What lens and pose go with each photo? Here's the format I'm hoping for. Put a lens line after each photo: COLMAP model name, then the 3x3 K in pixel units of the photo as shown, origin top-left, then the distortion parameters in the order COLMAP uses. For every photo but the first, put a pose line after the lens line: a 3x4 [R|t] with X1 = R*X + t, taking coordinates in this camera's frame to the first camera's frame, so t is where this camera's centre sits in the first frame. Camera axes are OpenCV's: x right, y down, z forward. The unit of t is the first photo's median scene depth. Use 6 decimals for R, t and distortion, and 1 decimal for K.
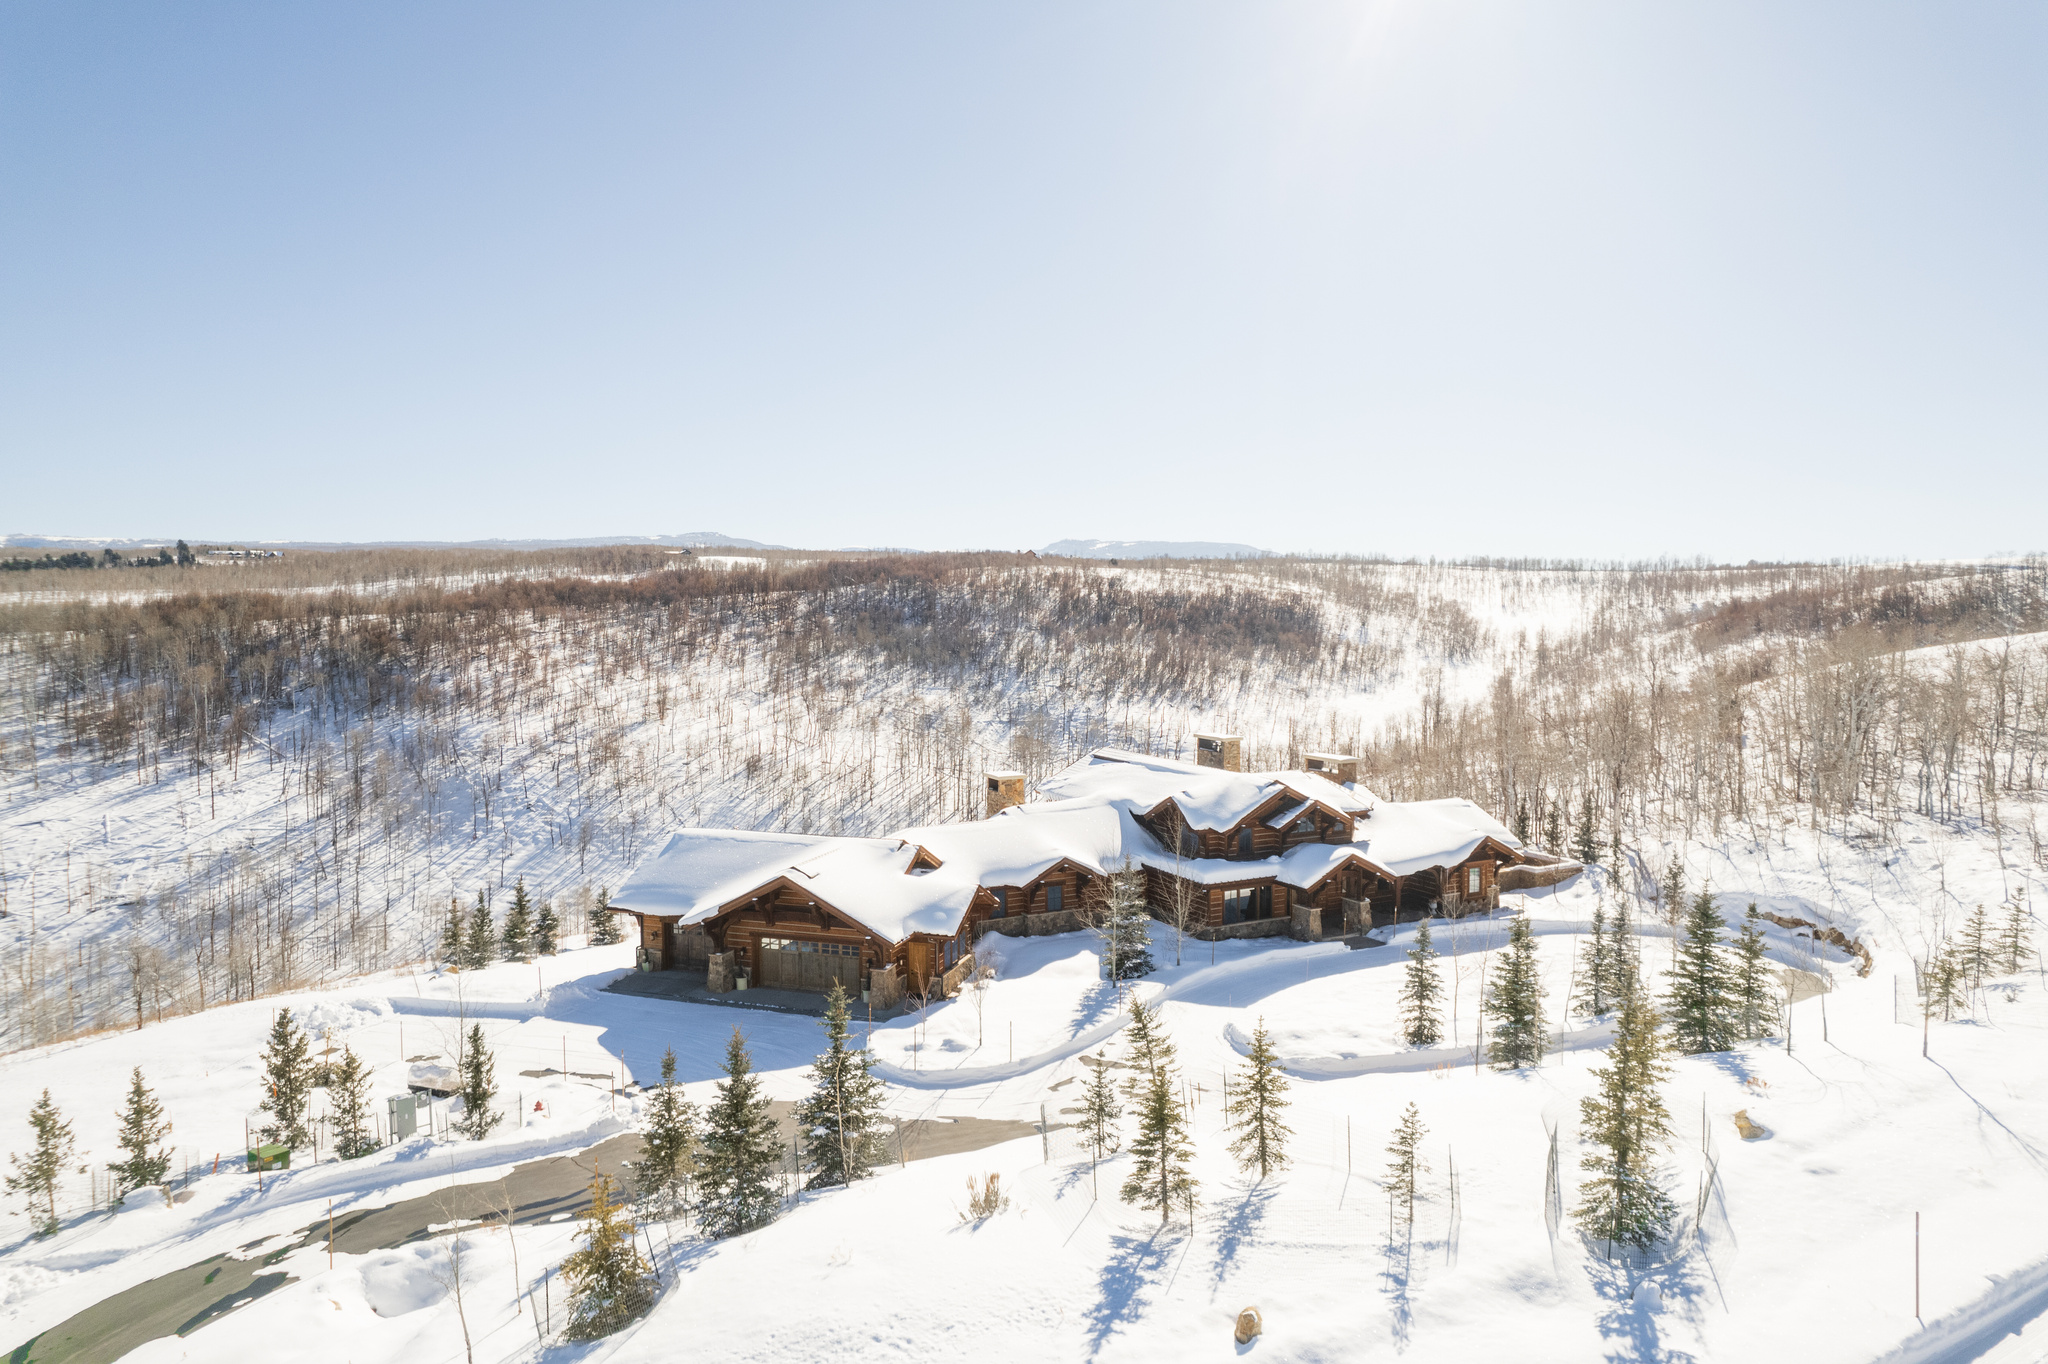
lens RADIAL K [[1315.0, 0, 1025.7], [0, 1315.0, 683.0], [0, 0, 1]] dist [-0.075900, 0.065067]
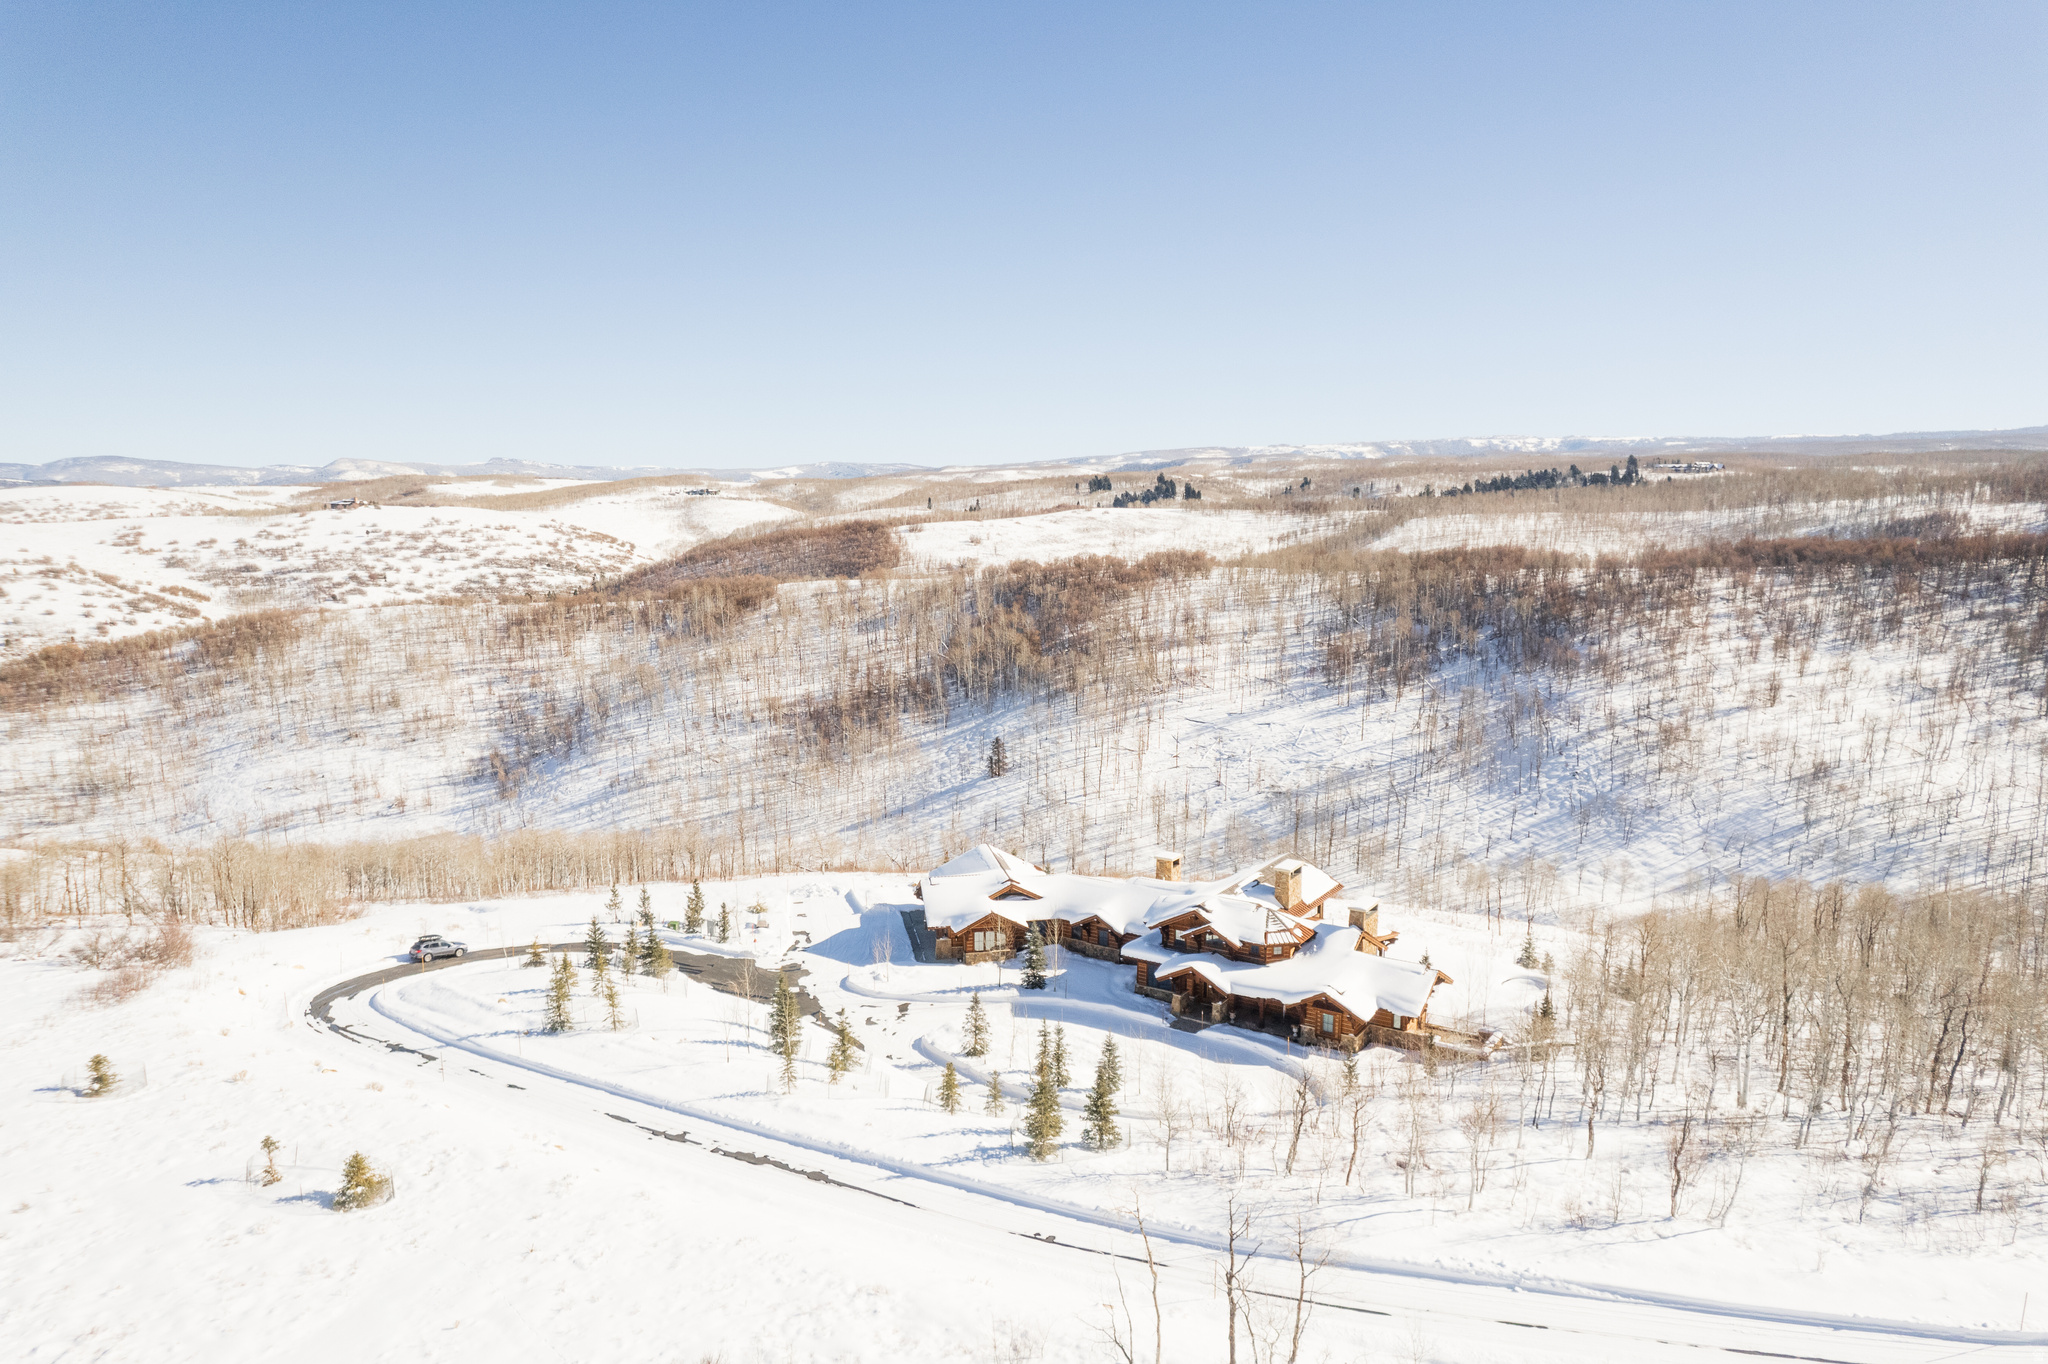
lens RADIAL K [[1315.0, 0, 1020.3], [0, 1315.0, 690.0], [0, 0, 1]] dist [-0.075900, 0.065067]
pose [[0.486807, 0.130332, -0.863731, 0.340136], [-0.053900, 0.991404, 0.119219, -0.083684], [0.871845, -0.011481, 0.489648, 0.030311]]
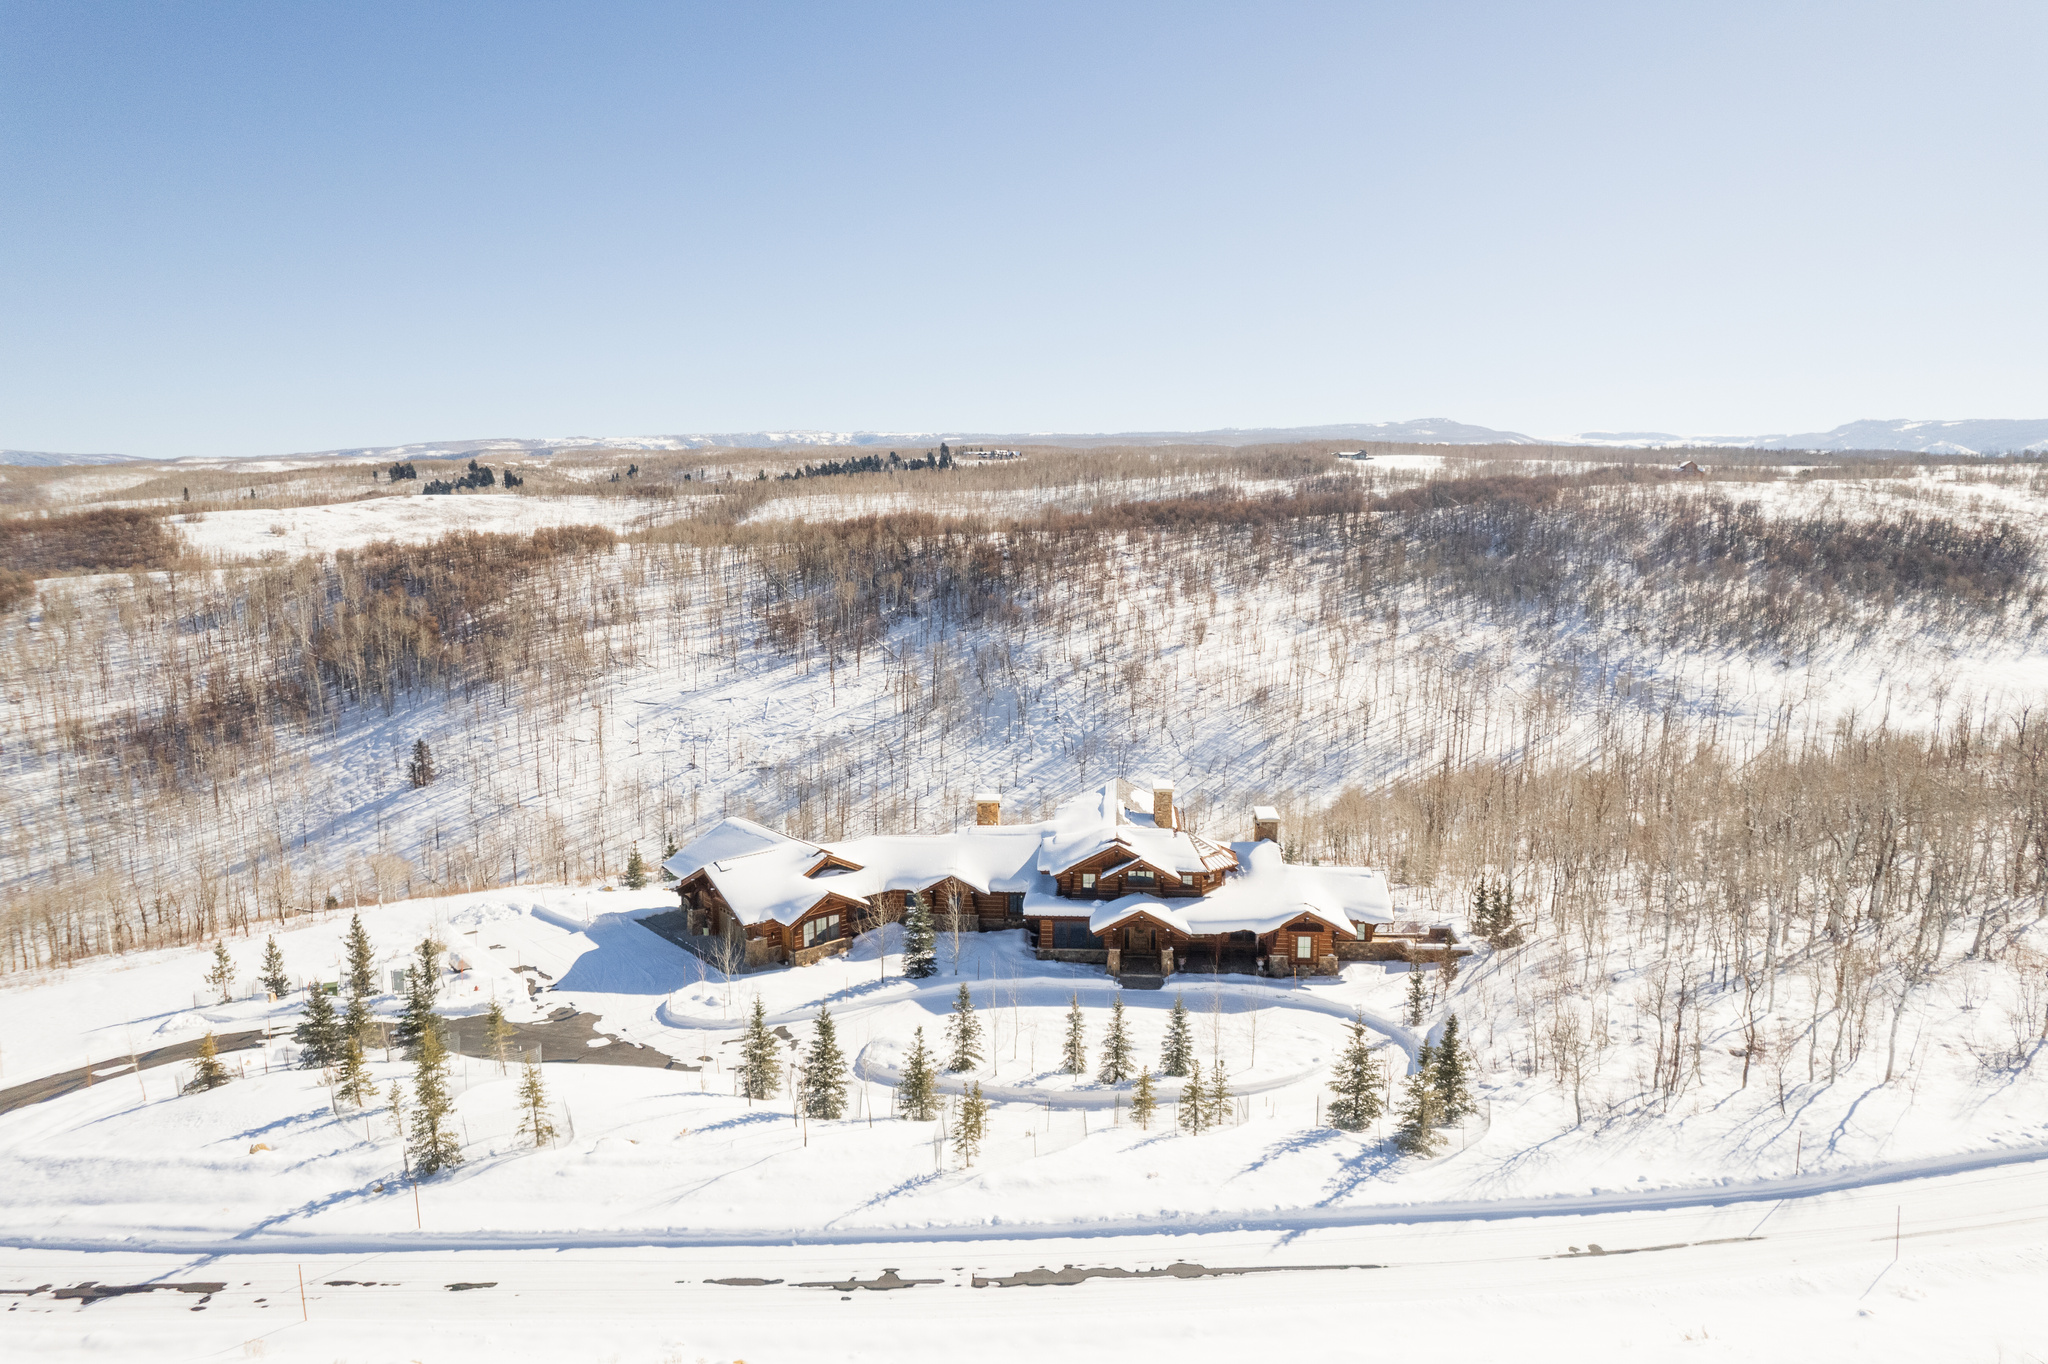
lens RADIAL K [[1315.0, 0, 1024.5], [0, 1315.0, 692.2], [0, 0, 1]] dist [-0.075900, 0.065067]
pose [[0.856808, 0.081402, -0.509169, 0.186324], [-0.033816, 0.994205, 0.102041, -0.046405], [0.514525, -0.070211, 0.854596, -0.017254]]
